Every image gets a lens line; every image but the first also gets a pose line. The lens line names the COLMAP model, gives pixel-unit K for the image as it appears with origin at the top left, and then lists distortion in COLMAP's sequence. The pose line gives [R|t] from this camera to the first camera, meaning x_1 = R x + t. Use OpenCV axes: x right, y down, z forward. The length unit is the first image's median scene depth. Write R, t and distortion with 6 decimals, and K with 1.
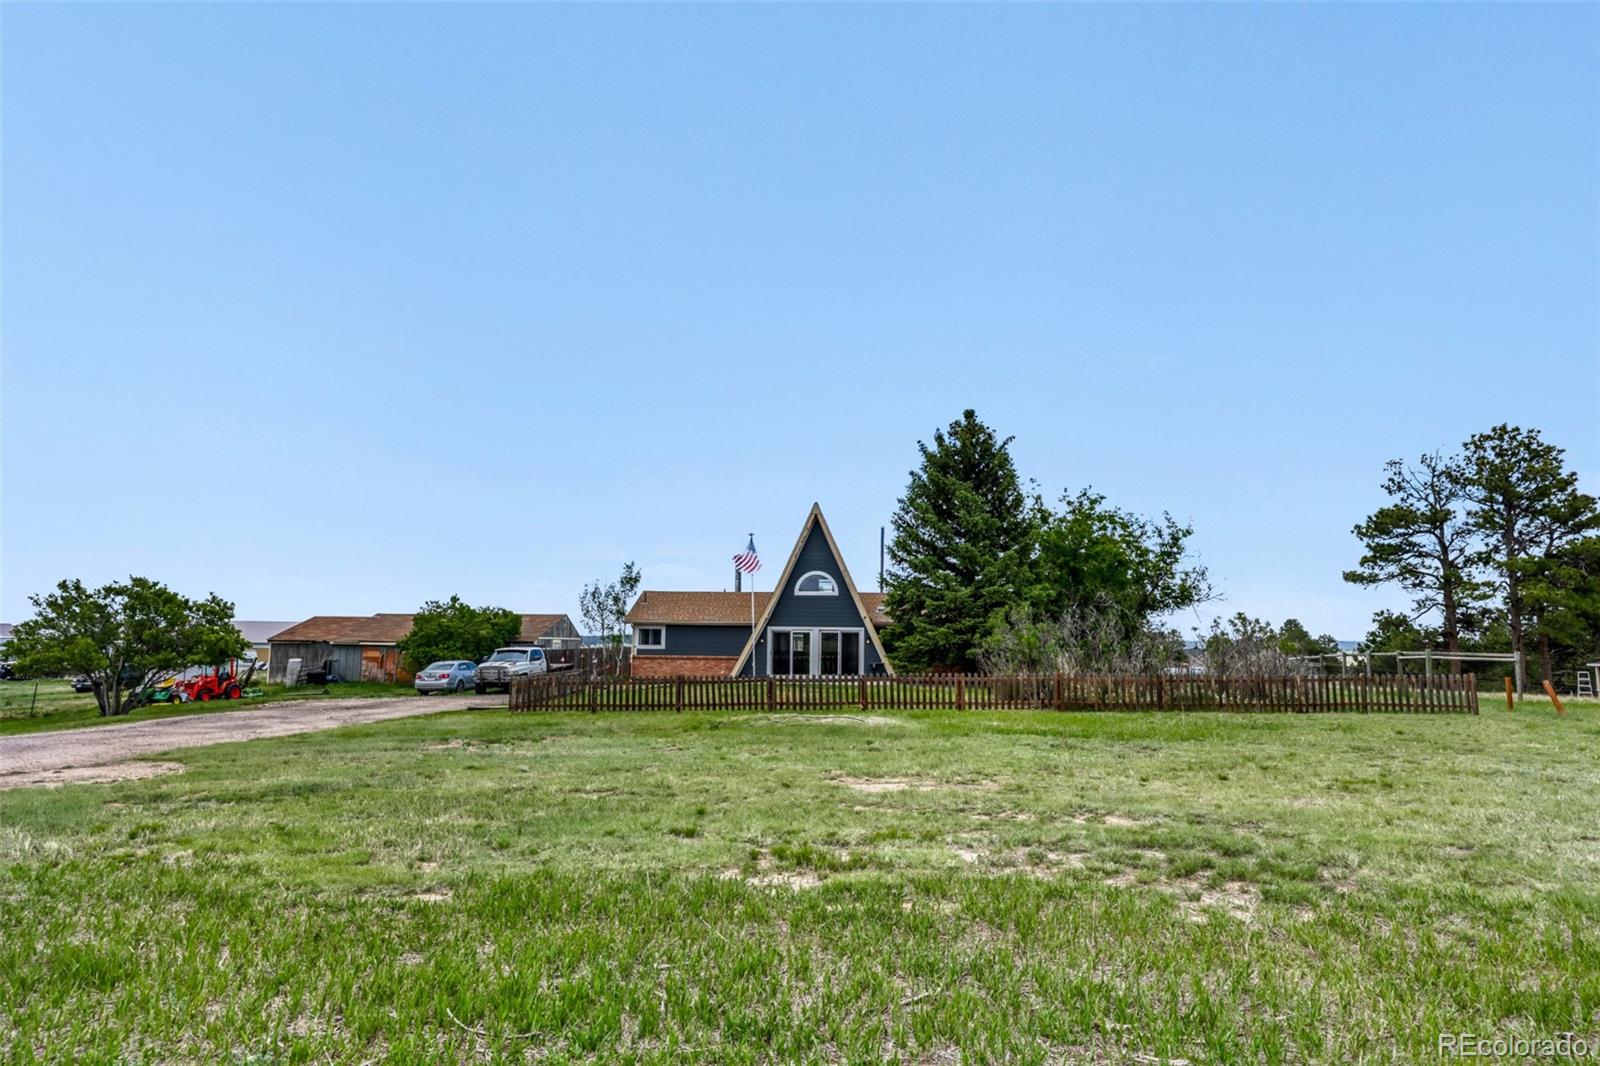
lens RADIAL K [[871.0, 0, 805.9], [0, 871.0, 525.8], [0, 0, 1]] dist [0.001097, -0.001653]
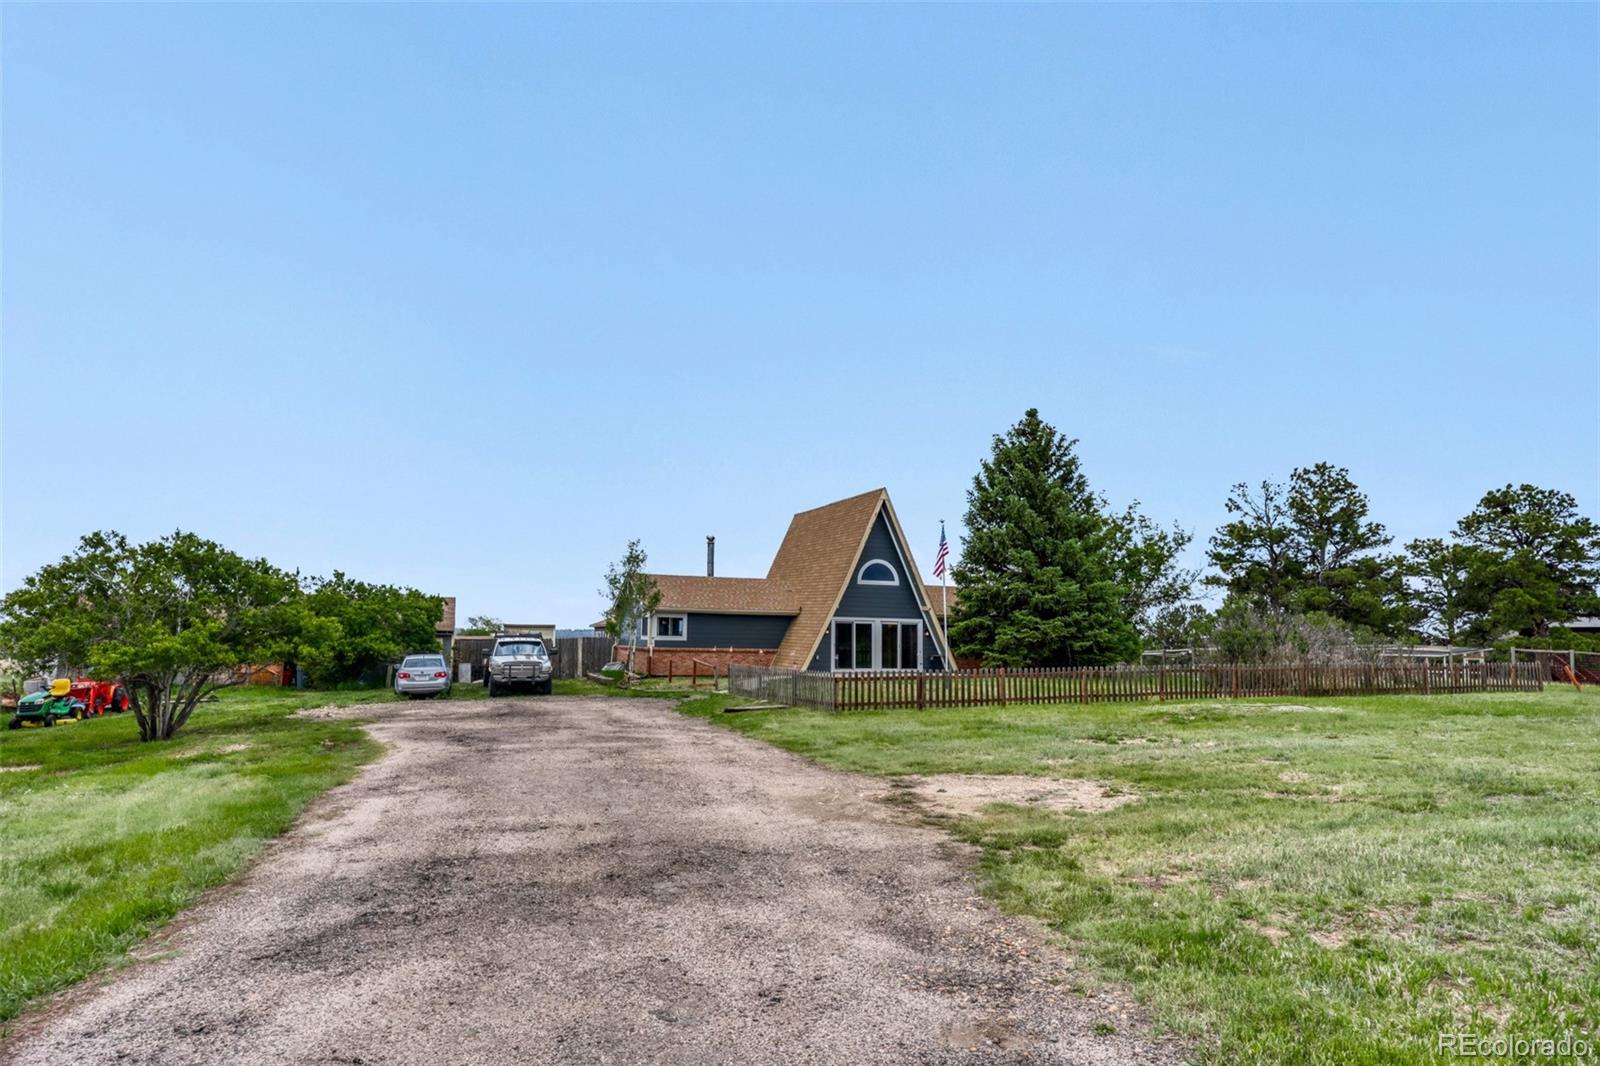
lens RADIAL K [[969.1, 0, 791.5], [0, 969.1, 517.6], [0, 0, 1]] dist [-0.004896, -0.000910]
pose [[0.899107, 0.058325, 0.433825, -0.538053], [-0.064658, 0.997907, -0.000157, 0.012949], [-0.432926, -0.027909, 0.900997, 0.091537]]
